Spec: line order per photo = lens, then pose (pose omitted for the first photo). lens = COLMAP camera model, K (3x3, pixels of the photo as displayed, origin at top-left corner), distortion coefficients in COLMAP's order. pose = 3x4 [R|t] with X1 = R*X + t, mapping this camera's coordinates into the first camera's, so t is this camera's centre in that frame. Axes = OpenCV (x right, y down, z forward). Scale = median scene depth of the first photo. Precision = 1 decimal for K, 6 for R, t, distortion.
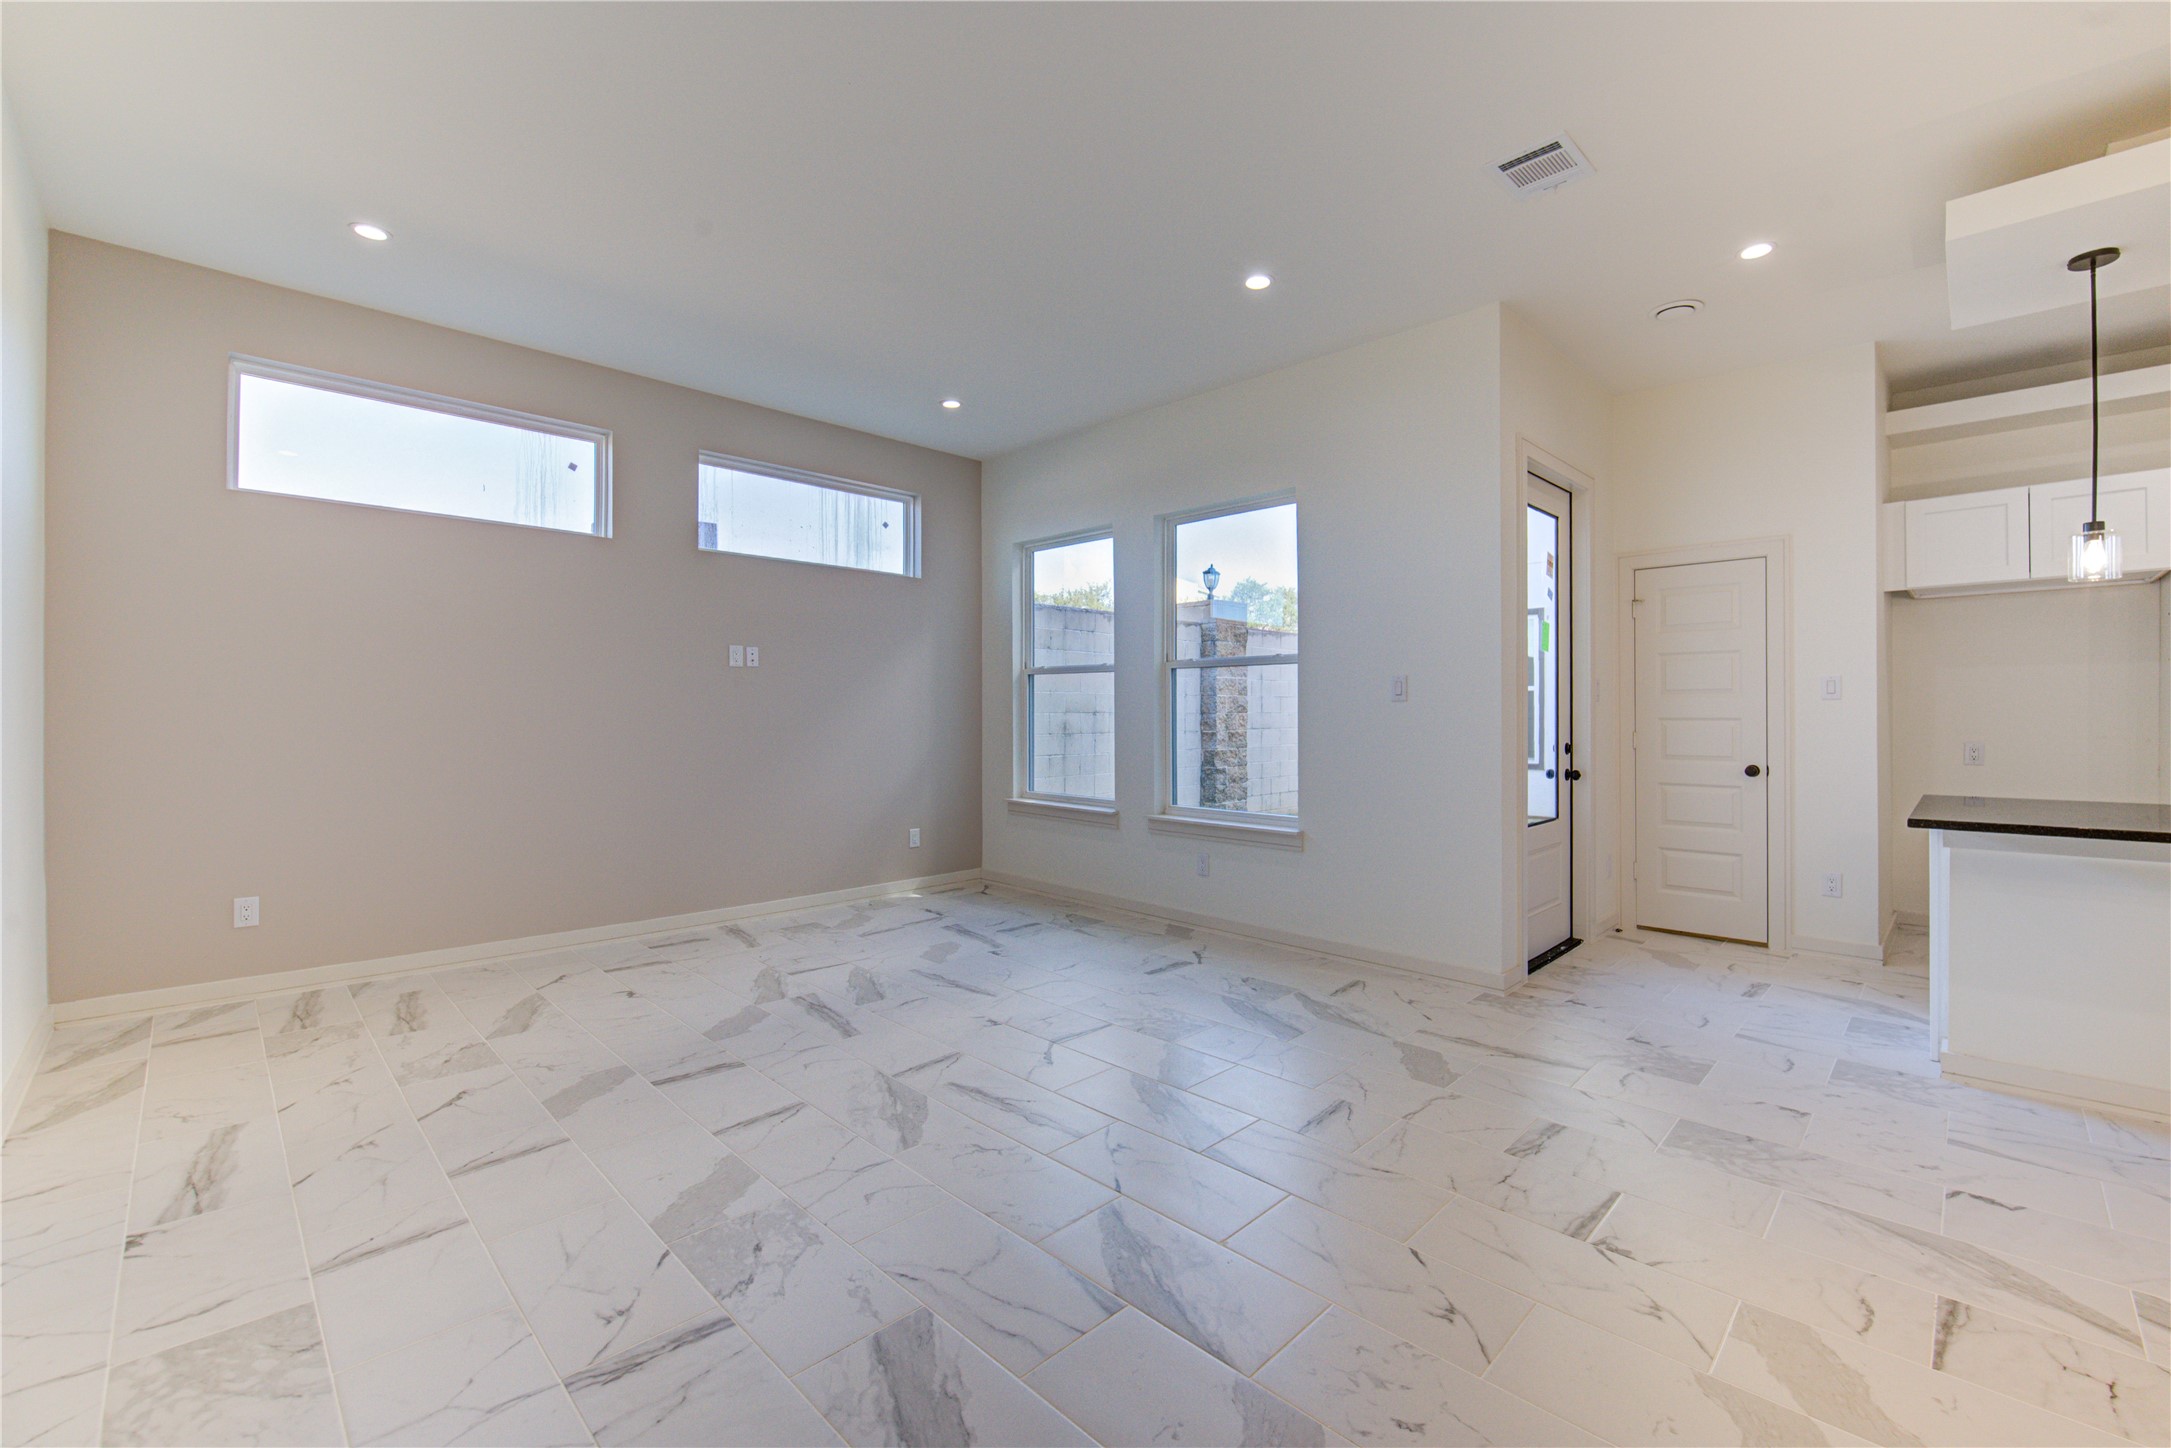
lens RADIAL K [[913.4, 0, 1089.2], [0, 913.4, 711.7], [0, 0, 1]] dist [-0.013201, -0.000653]
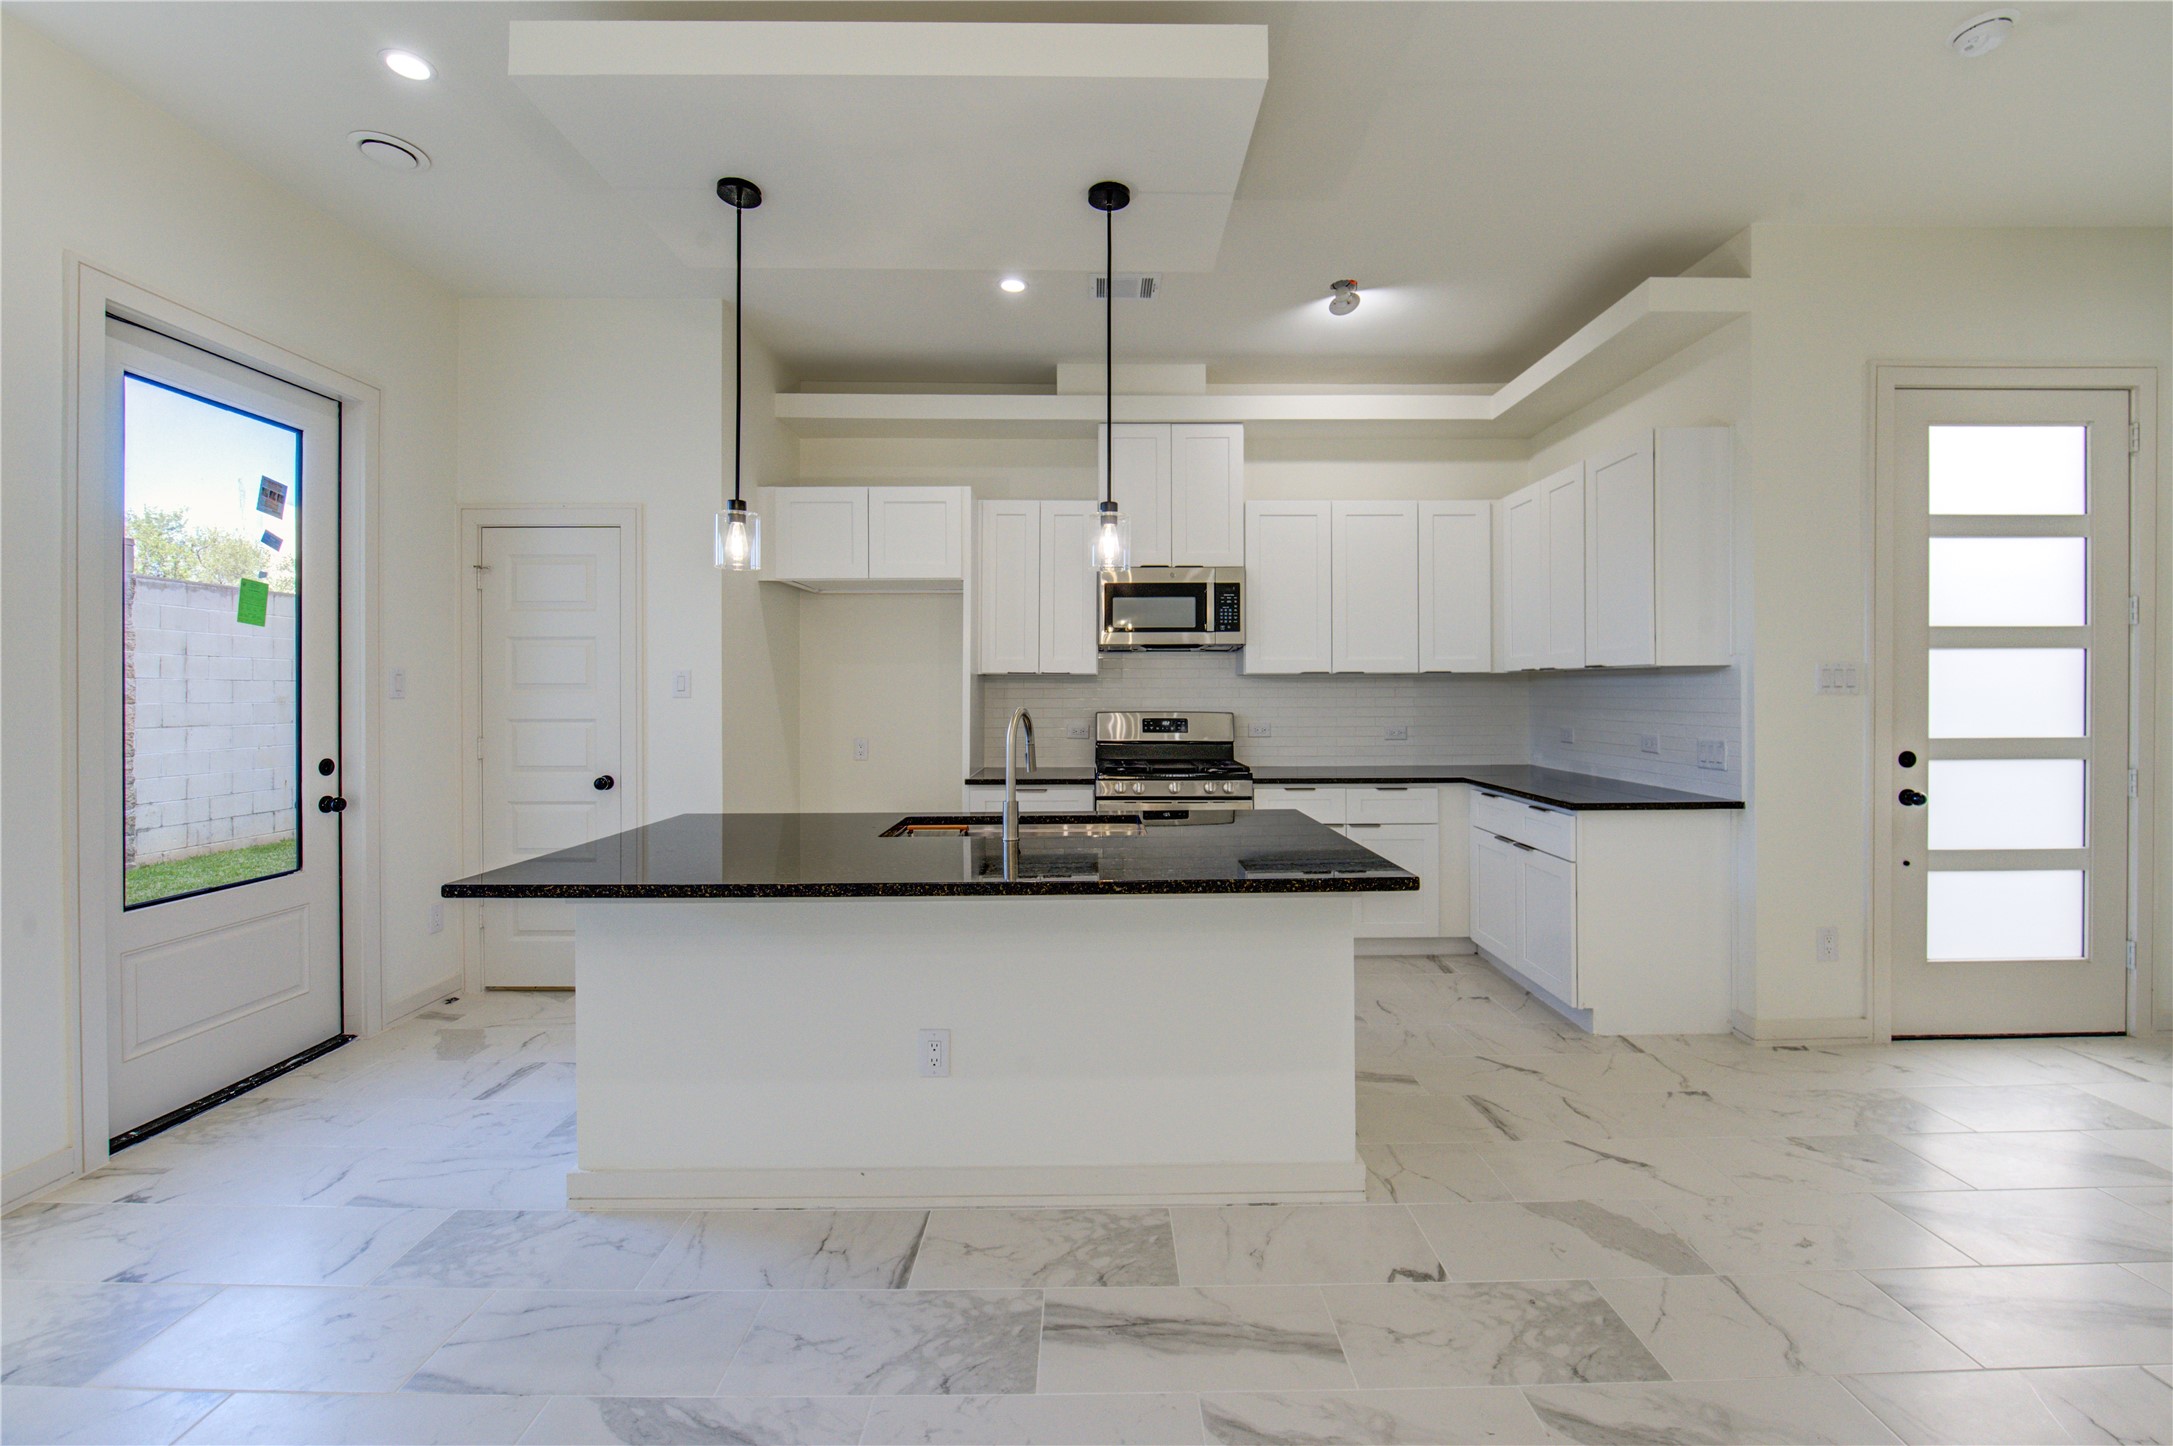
lens RADIAL K [[886.0, 0, 1116.9], [0, 886.0, 694.4], [0, 0, 1]] dist [-0.014628, -0.001198]
pose [[0.693431, 0.001158, 0.720522, 0.531435], [0.001432, 0.999995, -0.002985, -0.014455], [-0.720521, 0.003101, 0.693426, 0.113650]]
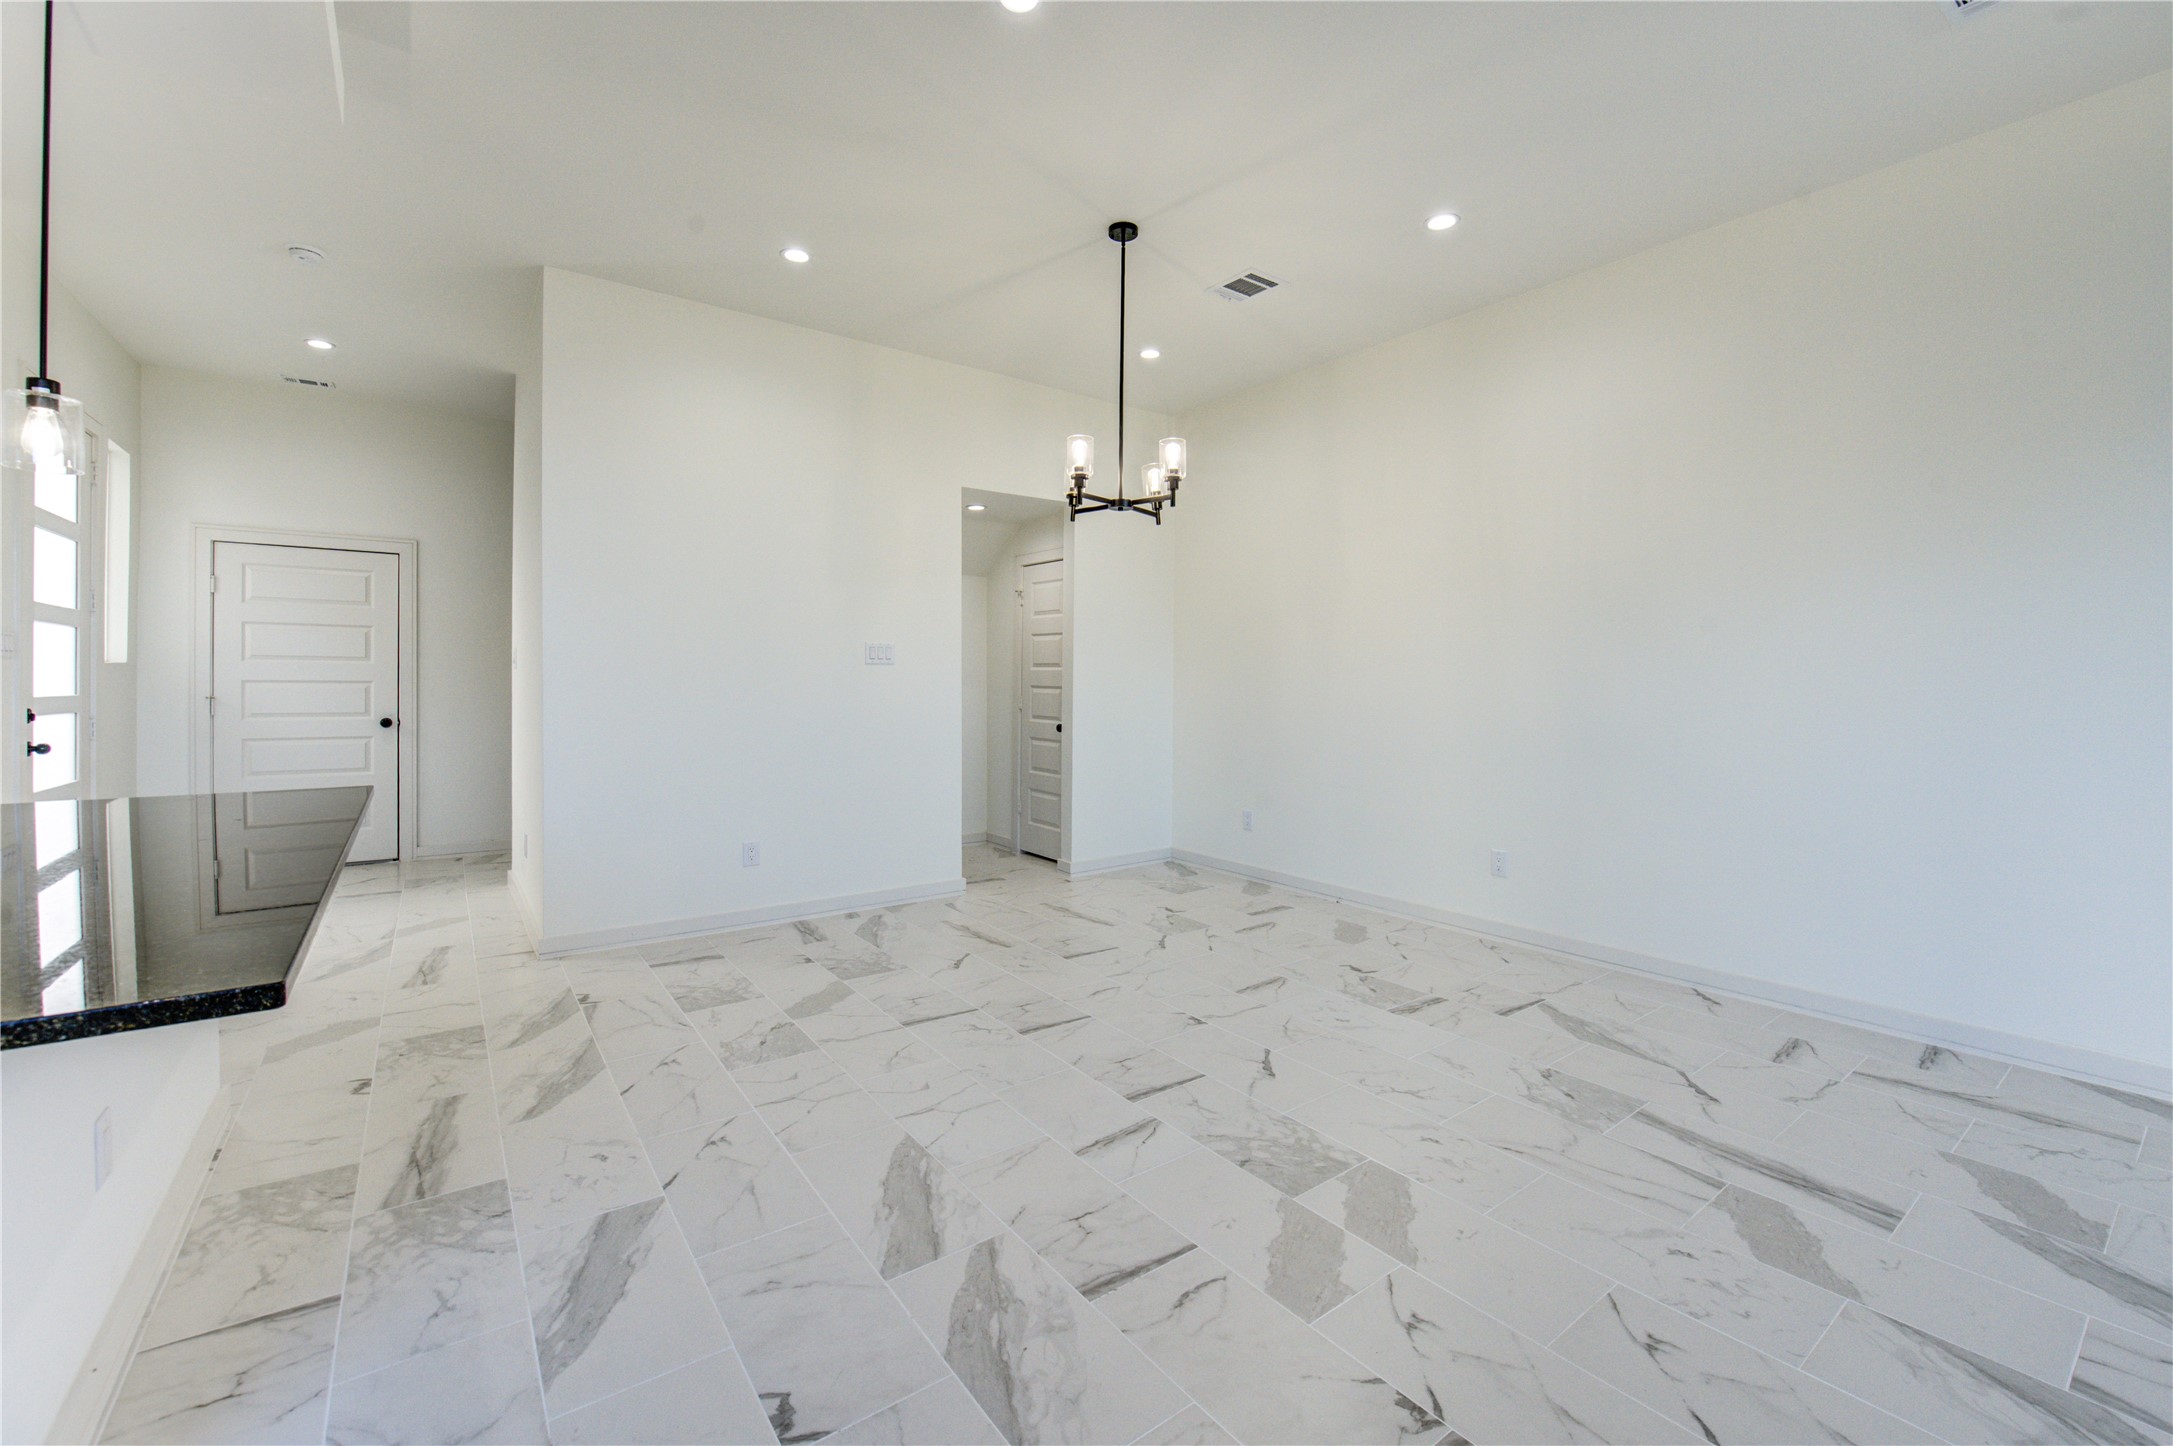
lens RADIAL K [[918.8, 0, 1107.6], [0, 918.8, 685.8], [0, 0, 1]] dist [-0.020112, -0.000370]
pose [[-0.991578, -0.001932, 0.129499, 0.372757], [-0.001464, 0.999992, 0.003704, 0.005573], [-0.129505, 0.003483, -0.991573, 0.885147]]
